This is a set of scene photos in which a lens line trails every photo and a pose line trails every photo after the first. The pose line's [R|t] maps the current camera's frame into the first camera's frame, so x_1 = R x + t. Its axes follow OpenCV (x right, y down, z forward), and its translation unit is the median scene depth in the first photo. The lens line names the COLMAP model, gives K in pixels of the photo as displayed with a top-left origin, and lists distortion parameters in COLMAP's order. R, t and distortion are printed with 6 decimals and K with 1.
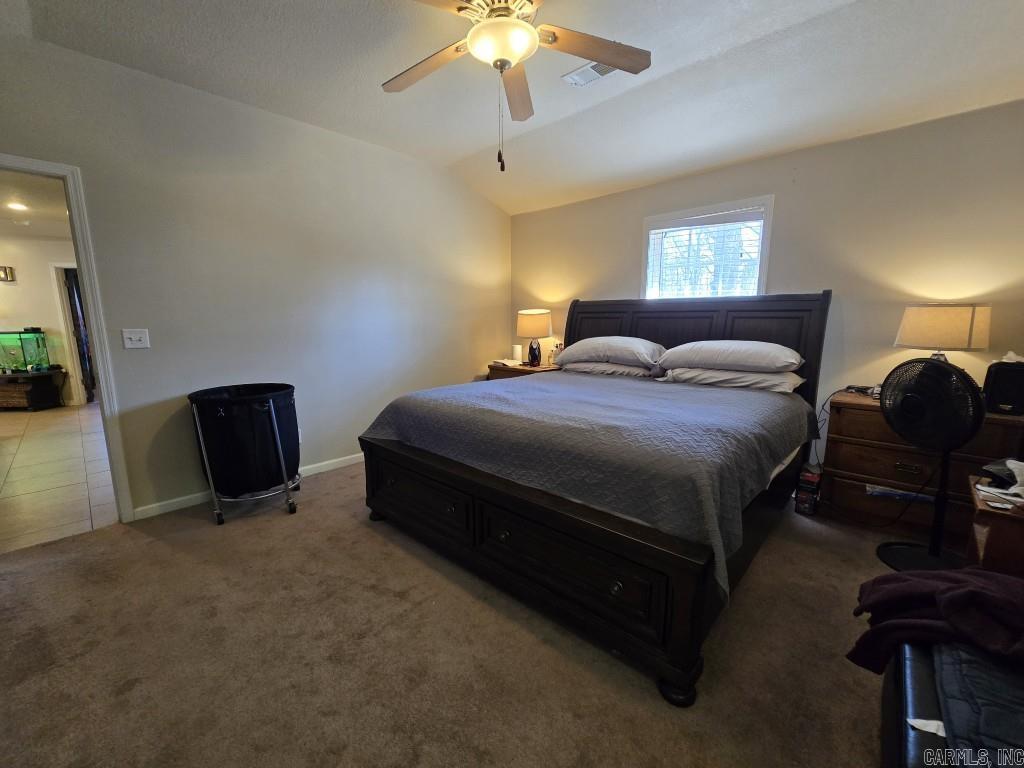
lens RADIAL K [[420.8, 0, 507.3], [0, 420.8, 387.7], [0, 0, 1]] dist [-0.002307, -0.000366]
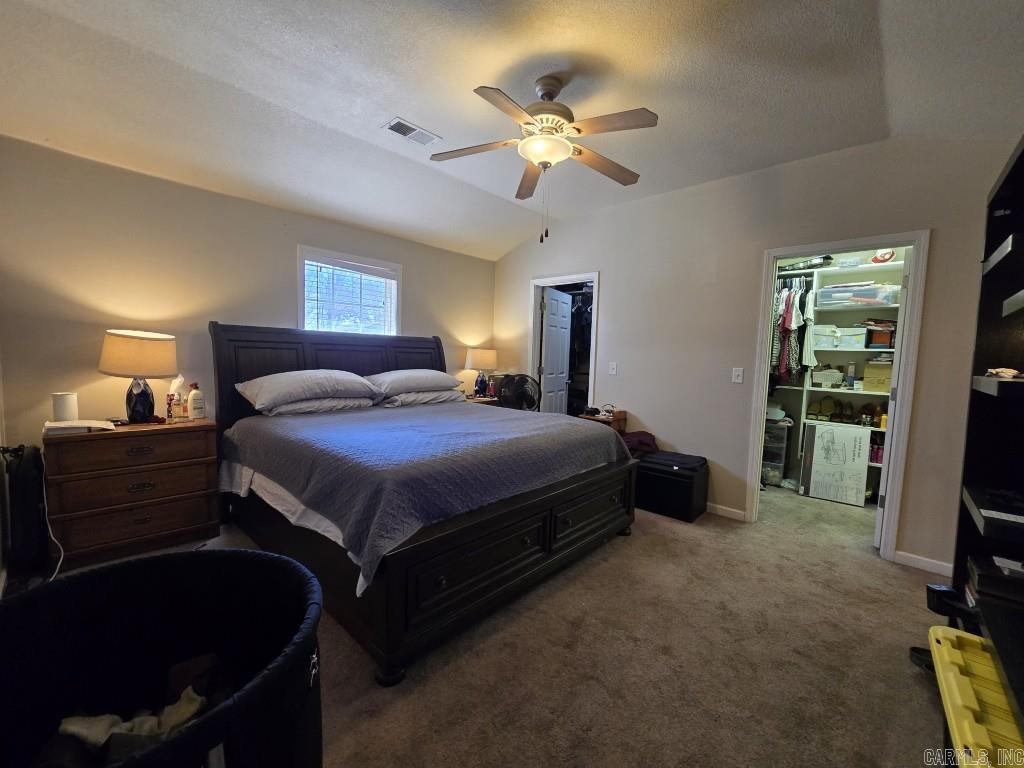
lens RADIAL K [[420.8, 0, 507.3], [0, 420.8, 387.7], [0, 0, 1]] dist [-0.002307, -0.000366]
pose [[0.002089, -0.073148, 0.997319, -0.724979], [0.133383, 0.988430, 0.072217, -0.102703], [-0.991062, 0.132875, 0.011822, 0.634021]]
